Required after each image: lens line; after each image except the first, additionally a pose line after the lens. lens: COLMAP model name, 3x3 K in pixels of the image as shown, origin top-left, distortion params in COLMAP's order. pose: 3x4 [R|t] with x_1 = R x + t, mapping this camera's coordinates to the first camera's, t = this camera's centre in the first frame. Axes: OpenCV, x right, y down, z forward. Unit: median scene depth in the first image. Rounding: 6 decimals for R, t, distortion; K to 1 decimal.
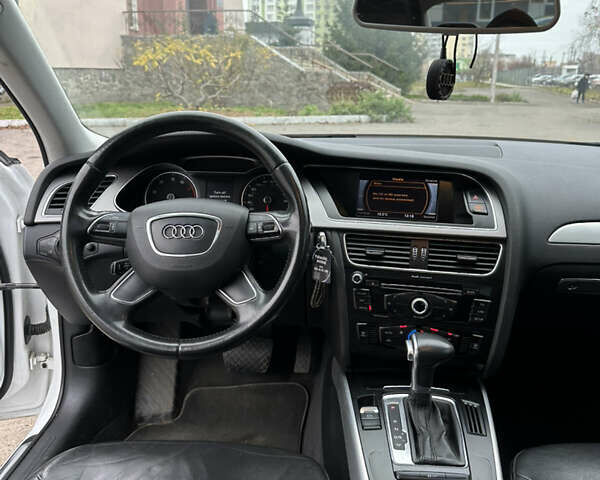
lens RADIAL K [[561.6, 0, 300.0], [0, 561.6, 240.0], [0, 0, 1]] dist [0.125210, -0.223018]
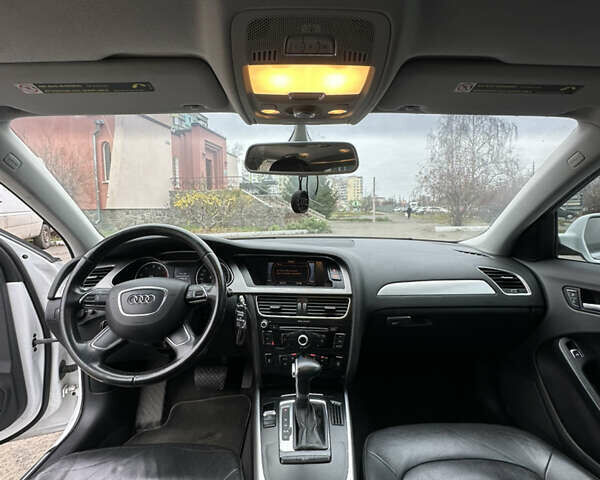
lens RADIAL K [[321.3, 0, 300.0], [0, 321.3, 240.0], [0, 0, 1]] dist [-0.001644, 0.001193]
pose [[0.995894, -0.030201, 0.085343, 0.133005], [0.045640, 0.981638, -0.185213, 0.007690], [-0.078182, 0.188347, 0.978986, 0.062923]]
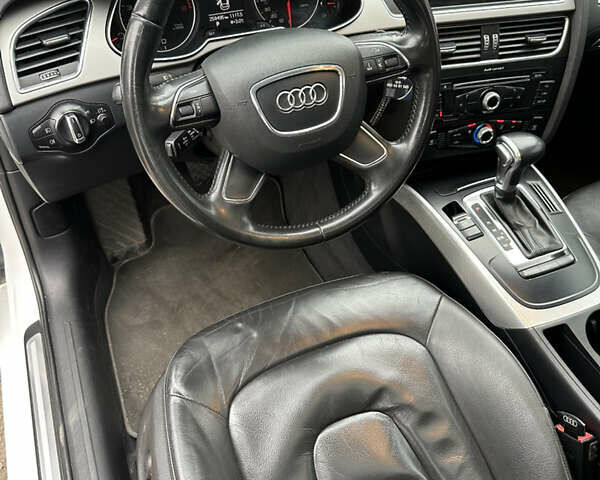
lens RADIAL K [[561.6, 0, 300.0], [0, 561.6, 240.0], [0, 0, 1]] dist [0.125210, -0.223018]
pose [[0.894538, -0.308838, 0.323141, -0.442836], [0.104407, 0.847292, 0.520764, -0.210753], [-0.434627, -0.432105, 0.790180, 0.287466]]
